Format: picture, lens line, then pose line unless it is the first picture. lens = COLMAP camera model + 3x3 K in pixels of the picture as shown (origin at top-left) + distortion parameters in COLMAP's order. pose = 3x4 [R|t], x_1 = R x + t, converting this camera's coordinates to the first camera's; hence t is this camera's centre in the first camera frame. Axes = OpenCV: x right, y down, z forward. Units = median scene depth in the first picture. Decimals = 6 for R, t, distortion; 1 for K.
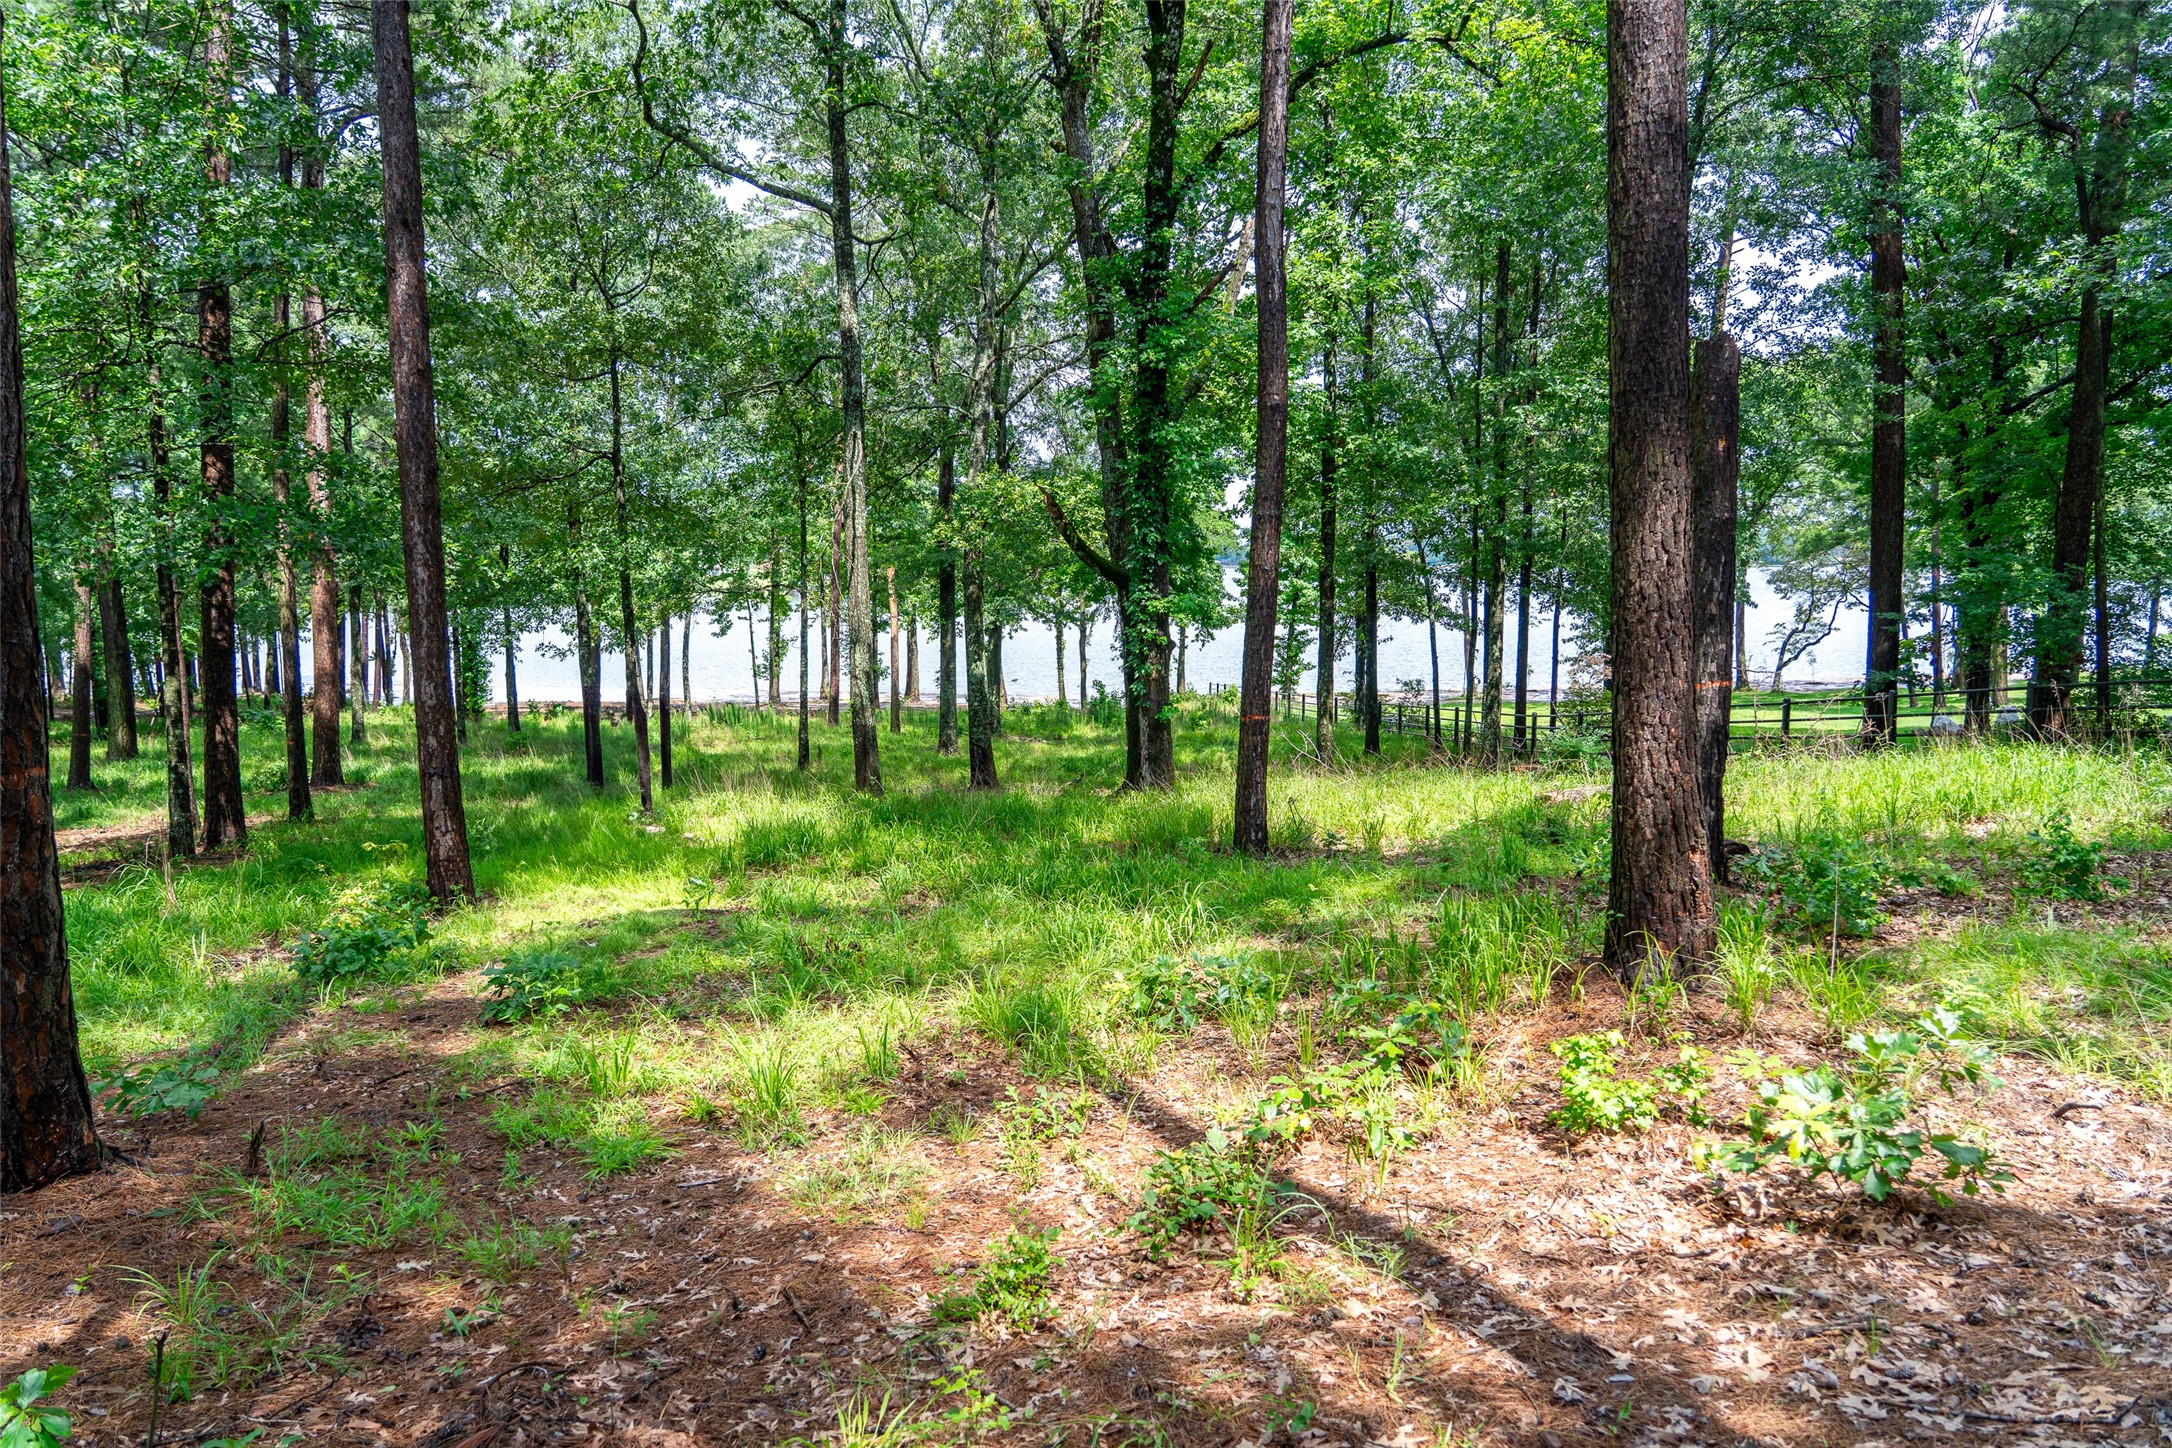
lens RADIAL K [[1462.5, 0, 1086.8], [0, 1462.5, 738.4], [0, 0, 1]] dist [-0.014253, 0.007702]
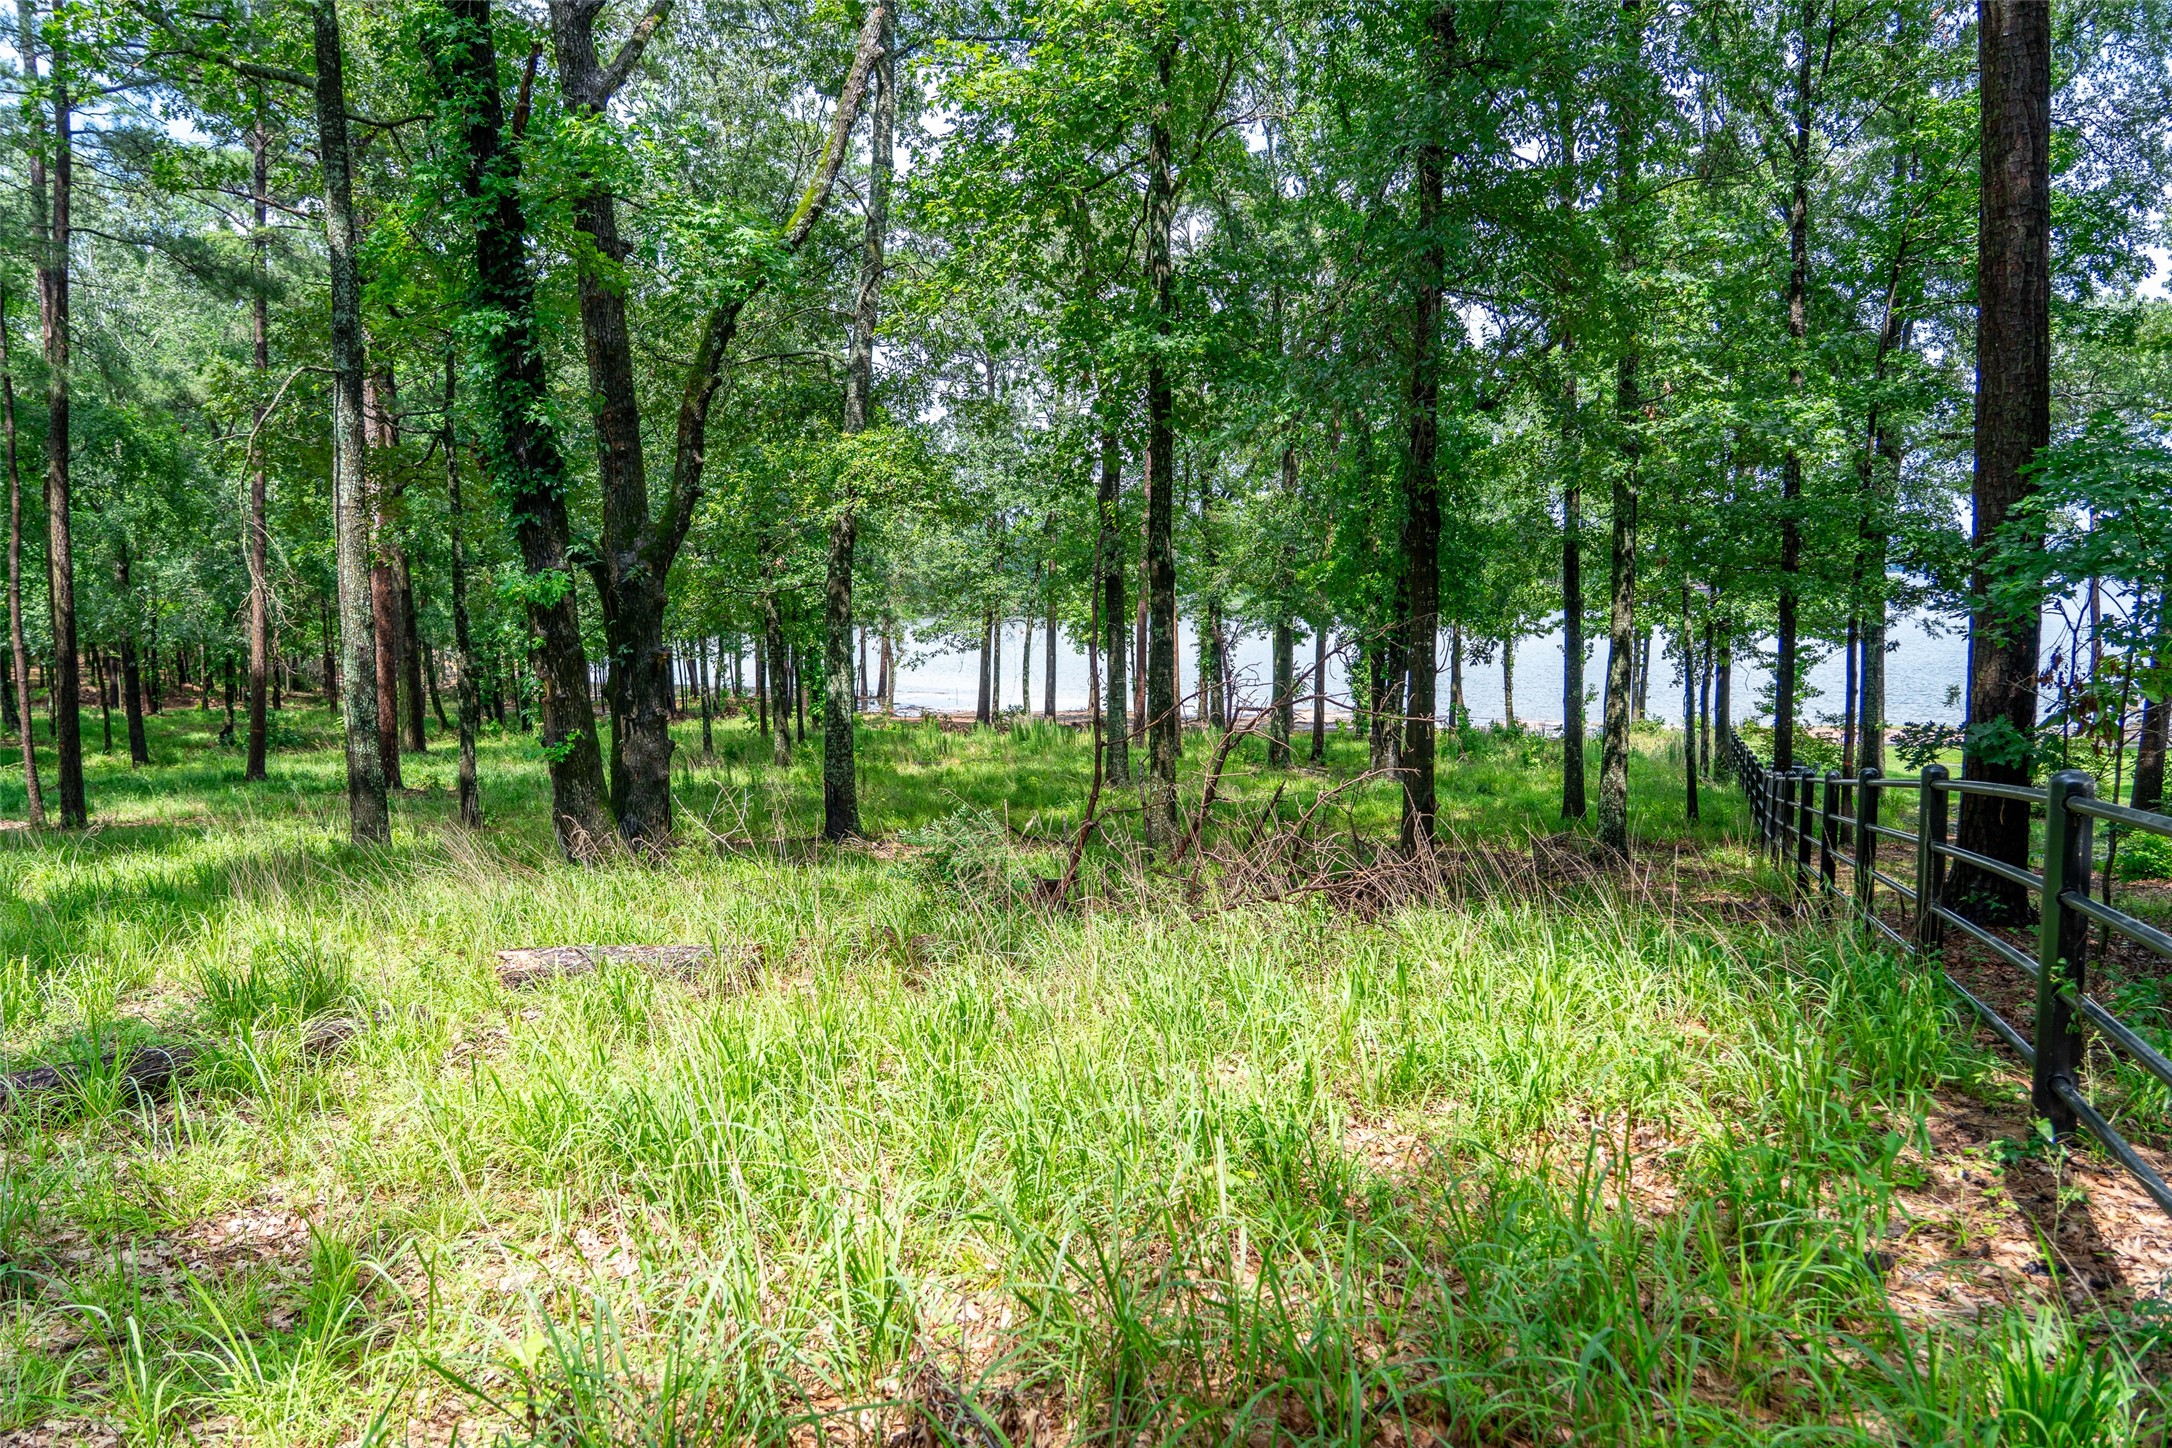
lens RADIAL K [[1462.5, 0, 1088.3], [0, 1462.5, 733.1], [0, 0, 1]] dist [-0.014253, 0.007702]
pose [[0.896597, 0.031236, -0.441744, 0.572305], [-0.037600, 0.999277, -0.005658, -0.032405], [0.441247, 0.021683, 0.897124, 0.524430]]
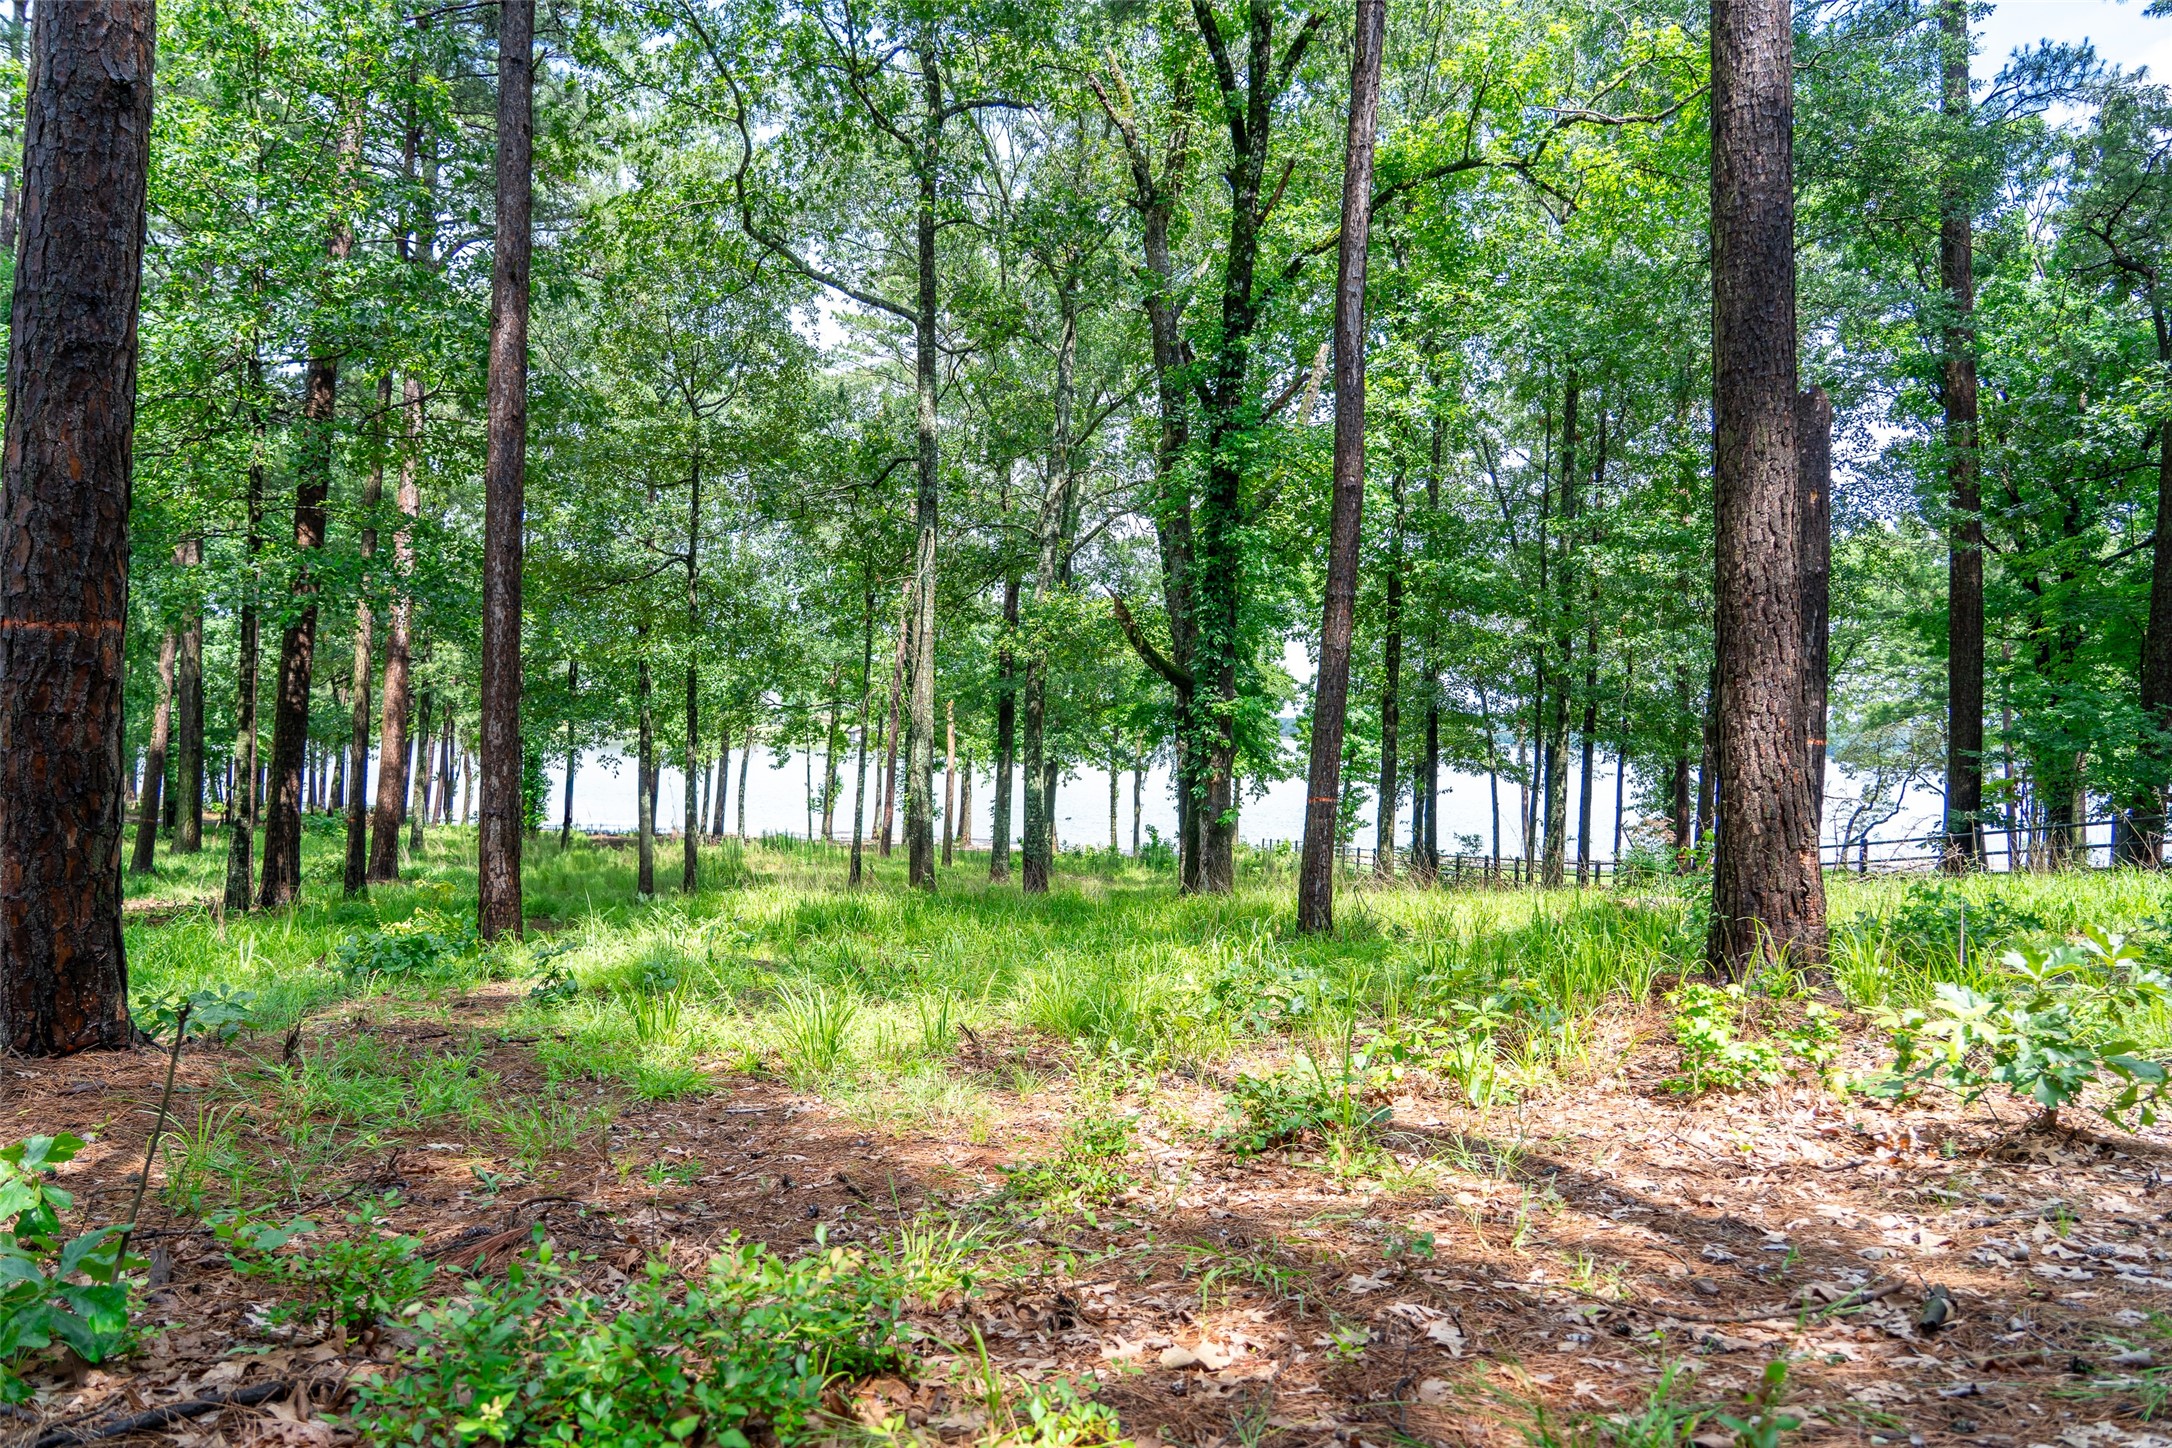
lens RADIAL K [[1462.5, 0, 1089.3], [0, 1462.5, 741.4], [0, 0, 1]] dist [-0.014253, 0.007702]
pose [[0.998644, 0.038456, -0.035076, -0.006002], [-0.042087, 0.993098, -0.109478, 0.044563], [0.030624, 0.110806, 0.993370, 0.012478]]
